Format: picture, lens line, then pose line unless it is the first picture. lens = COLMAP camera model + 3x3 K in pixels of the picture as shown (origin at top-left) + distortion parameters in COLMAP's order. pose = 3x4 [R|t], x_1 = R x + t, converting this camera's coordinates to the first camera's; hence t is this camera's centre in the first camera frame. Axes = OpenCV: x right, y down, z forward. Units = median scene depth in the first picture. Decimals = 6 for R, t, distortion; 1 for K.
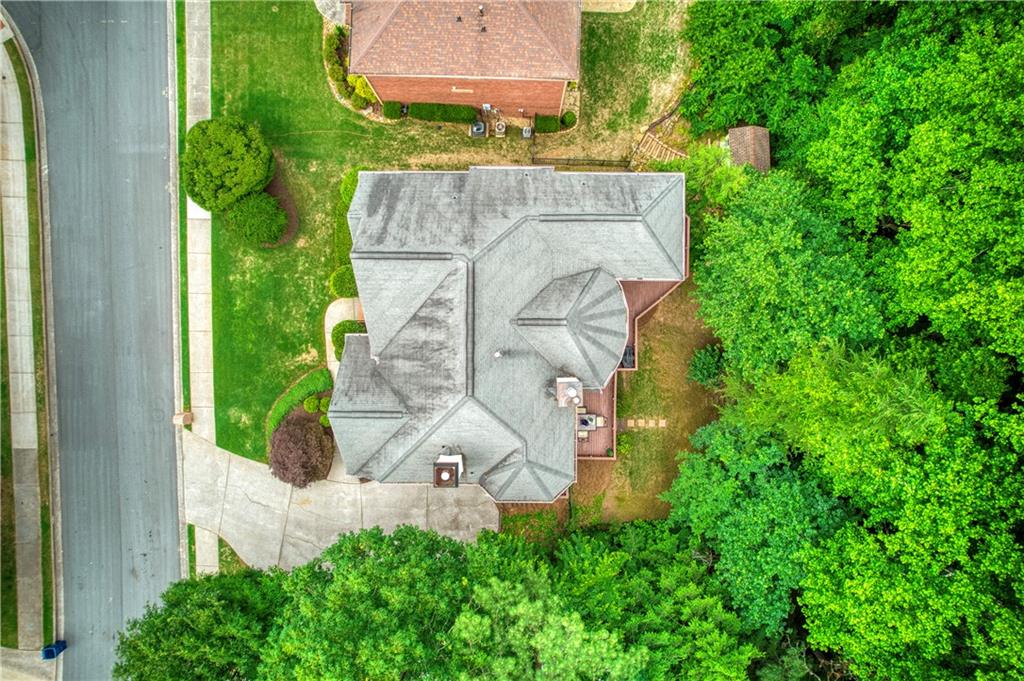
lens RADIAL K [[650.9, 0, 514.9], [0, 650.9, 342.0], [0, 0, 1]] dist [-0.046144, 0.003245]
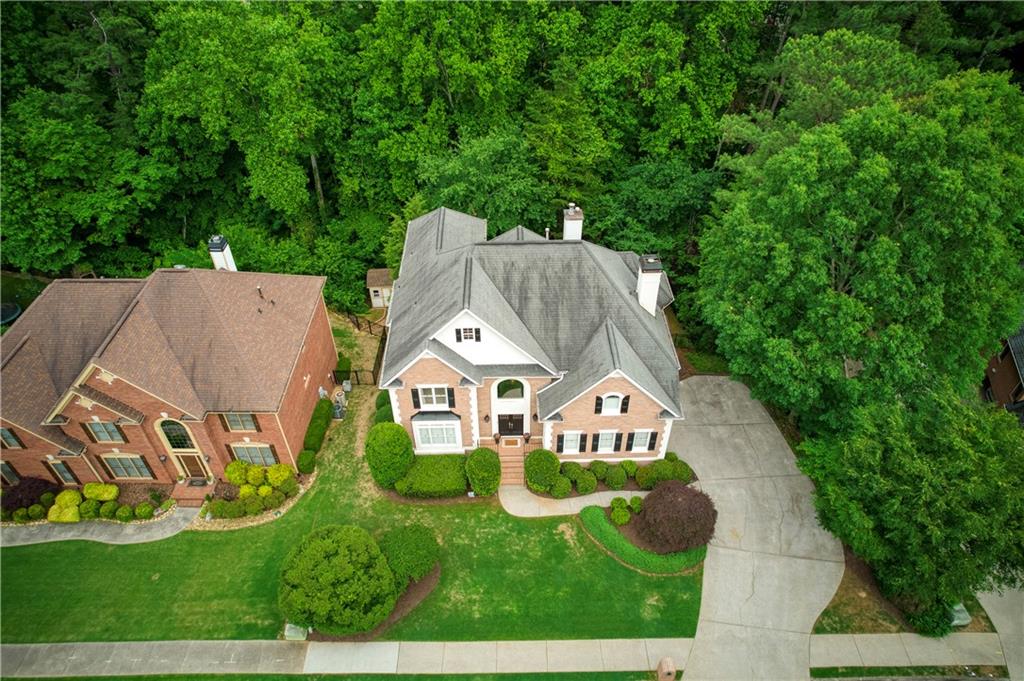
lens RADIAL K [[650.9, 0, 516.7], [0, 650.9, 342.1], [0, 0, 1]] dist [-0.046144, 0.003245]
pose [[-0.033438, -0.666831, 0.744459, -0.796755], [0.999079, -0.042339, 0.006951, -0.041568], [0.026884, 0.744006, 0.667632, 0.223817]]
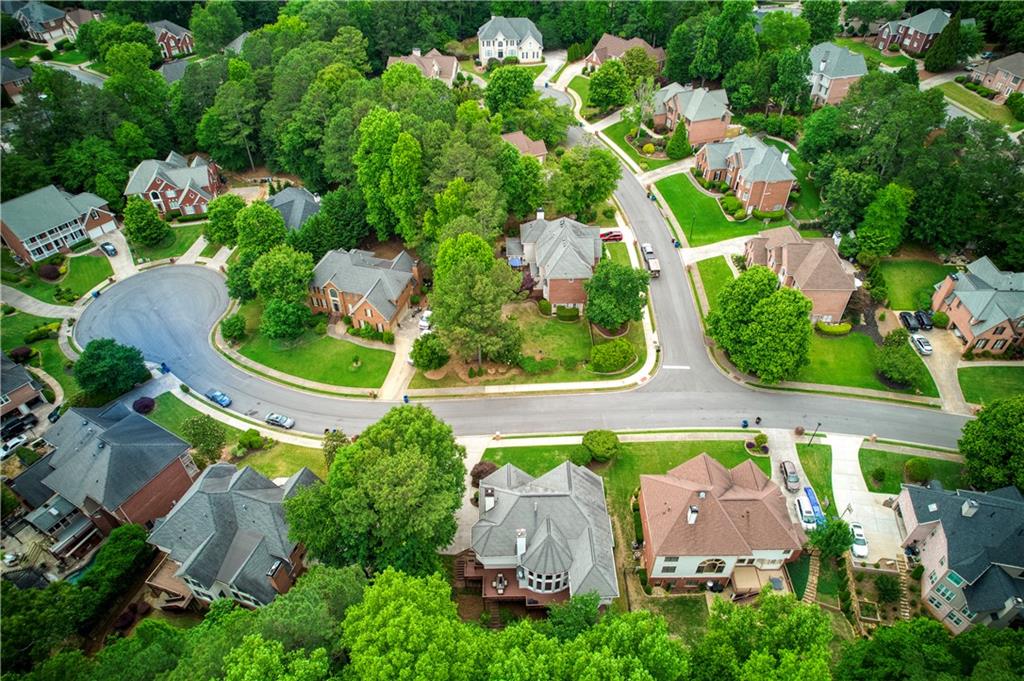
lens RADIAL K [[650.9, 0, 511.5], [0, 650.9, 339.0], [0, 0, 1]] dist [-0.046144, 0.003245]
pose [[0.027622, 0.661174, -0.749724, 1.086941], [-0.999226, -0.002749, -0.039238, 0.163199], [-0.028004, 0.750228, 0.660586, -0.907037]]
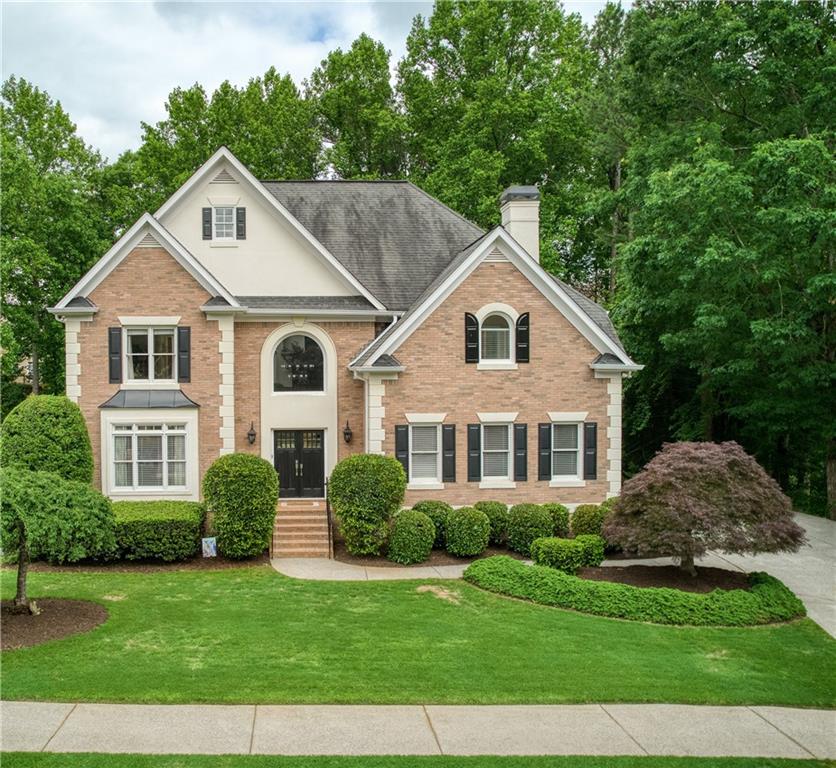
lens RADIAL K [[757.8, 0, 313.8], [0, 757.8, 393.6], [0, 0, 1]] dist [-0.029336, -0.000877]
pose [[-0.051442, -0.035972, 0.998028, -0.722526], [0.998217, -0.032152, 0.050293, -0.064196], [0.030279, 0.998835, 0.037562, 0.875190]]
